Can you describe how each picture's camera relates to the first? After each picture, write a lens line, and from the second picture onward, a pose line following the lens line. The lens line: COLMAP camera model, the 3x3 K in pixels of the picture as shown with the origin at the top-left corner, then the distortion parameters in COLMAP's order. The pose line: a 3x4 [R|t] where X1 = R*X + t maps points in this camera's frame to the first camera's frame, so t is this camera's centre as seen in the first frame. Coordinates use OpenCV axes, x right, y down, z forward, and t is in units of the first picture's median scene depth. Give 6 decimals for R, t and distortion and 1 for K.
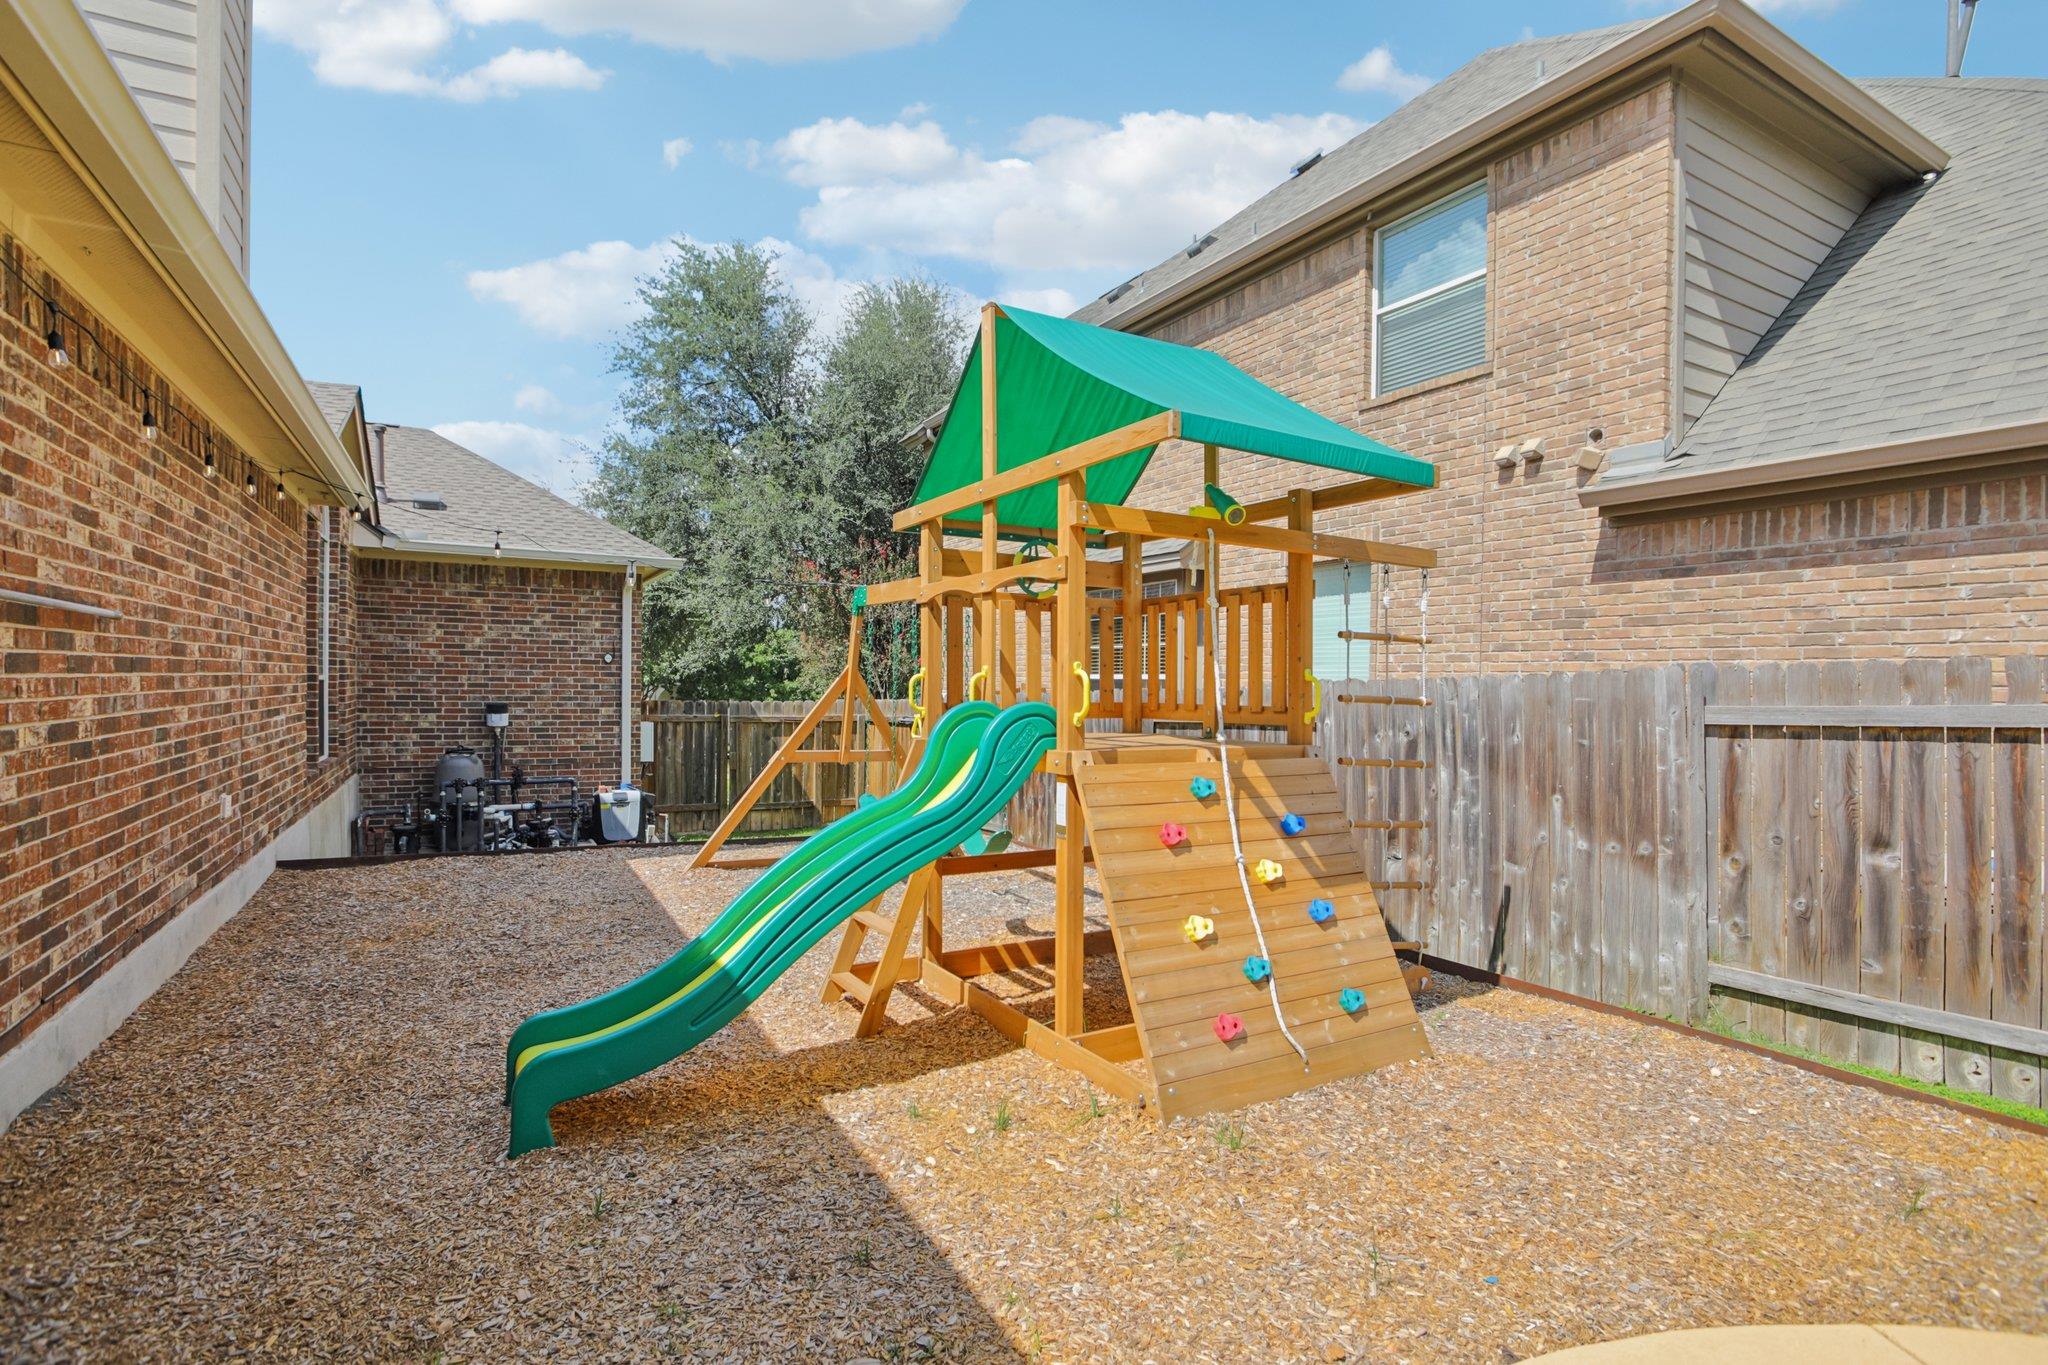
lens RADIAL K [[997.6, 0, 1029.4], [0, 997.6, 668.8], [0, 0, 1]] dist [-0.043855, 0.030224]
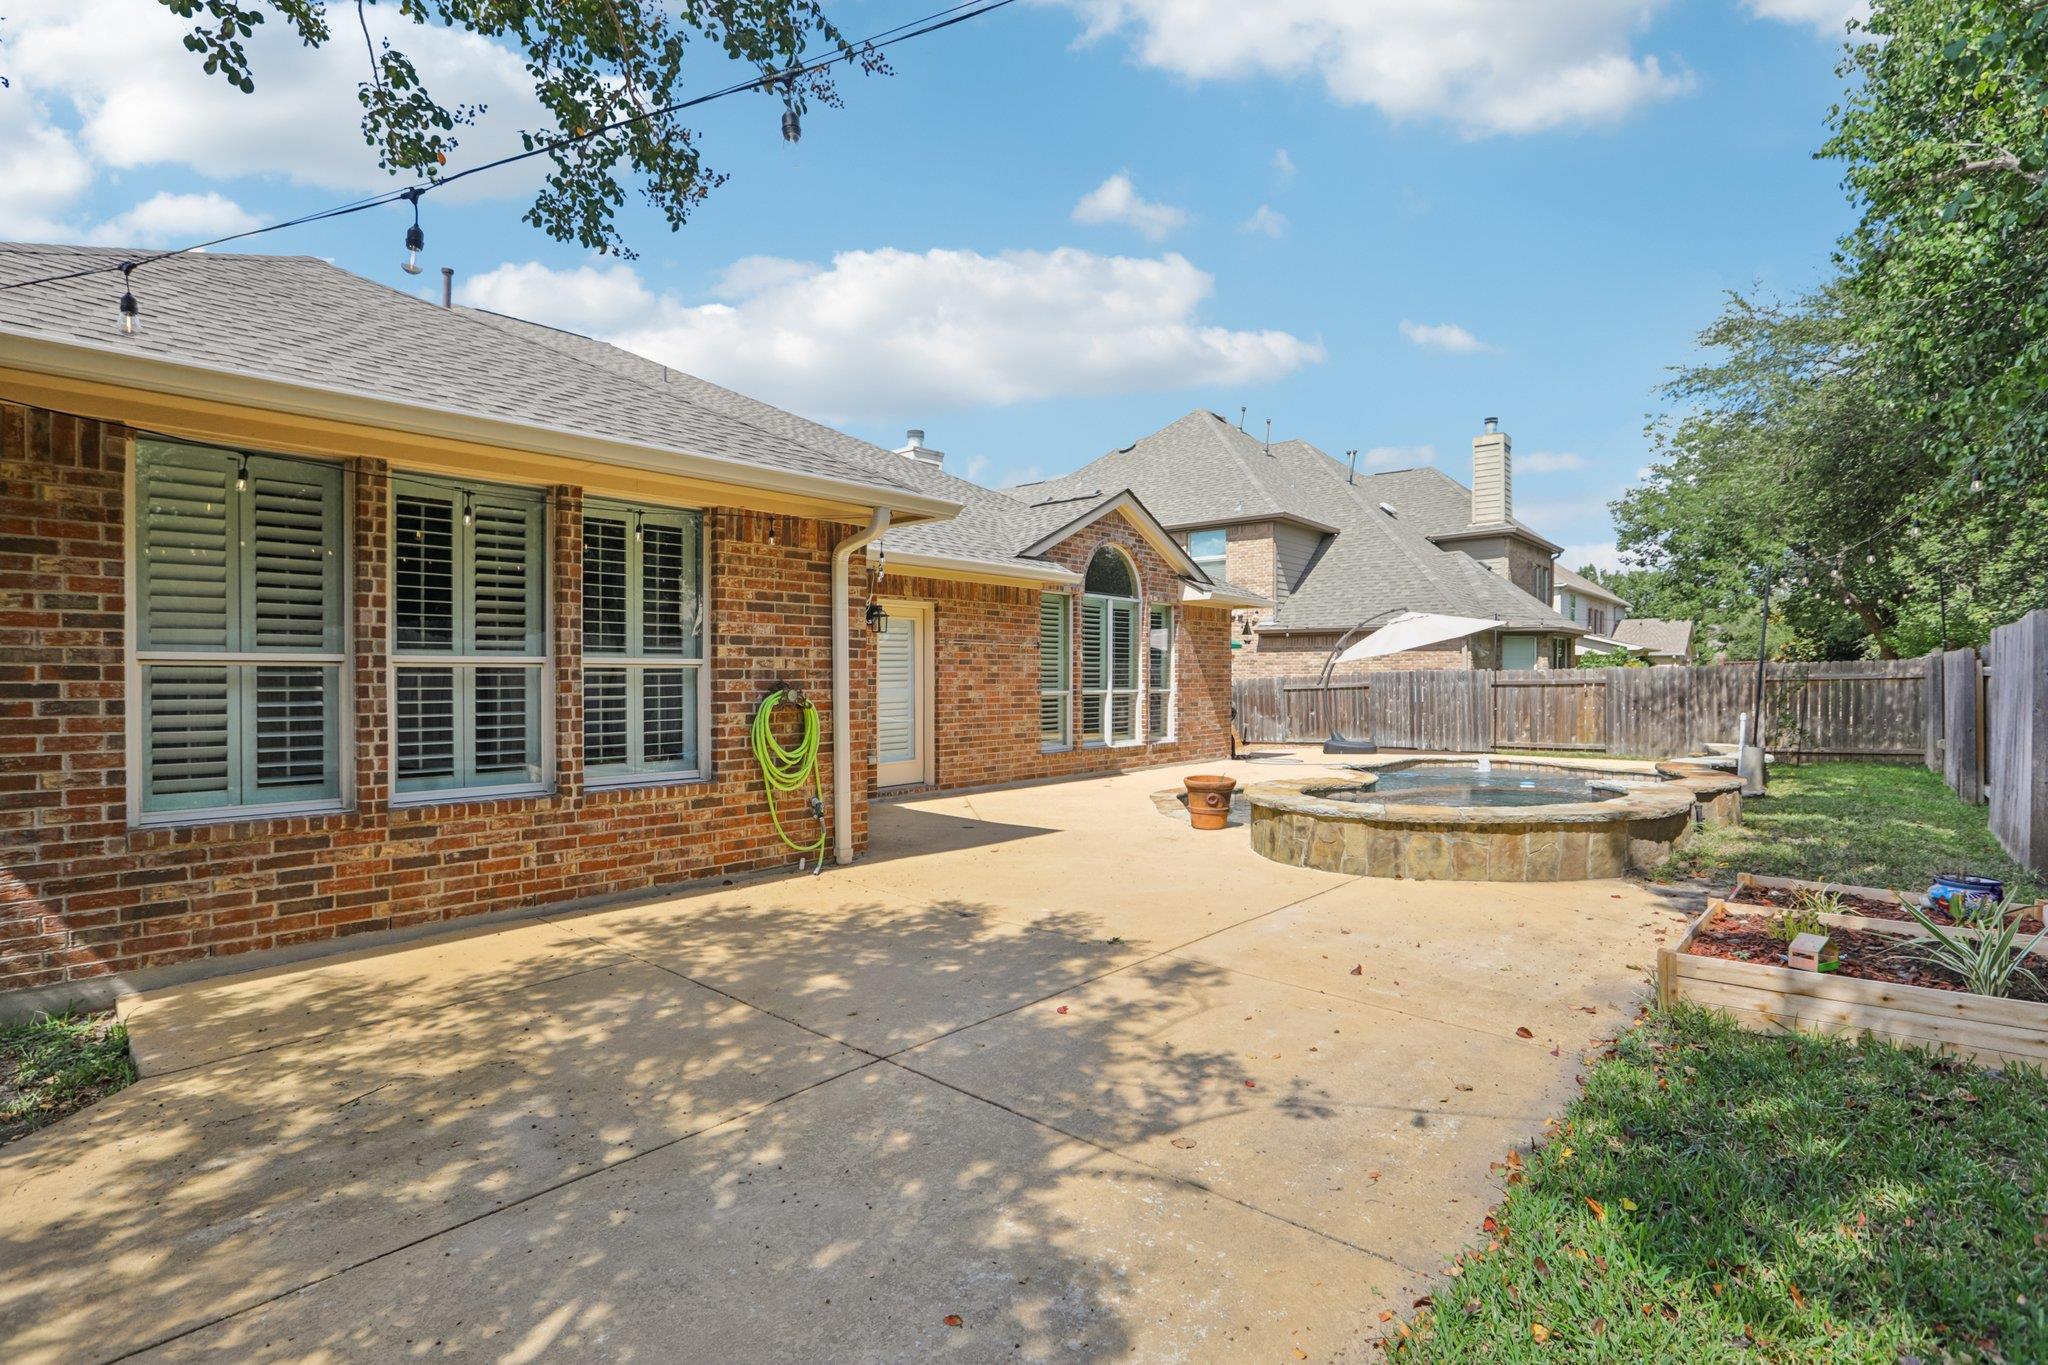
lens RADIAL K [[977.6, 0, 1009.2], [0, 977.6, 680.1], [0, 0, 1]] dist [-0.069586, 0.030407]
pose [[0.946452, -0.022703, 0.322046, -1.820793], [0.017633, 0.999671, 0.018653, -0.086584], [-0.322363, -0.011975, 0.946540, -2.642709]]
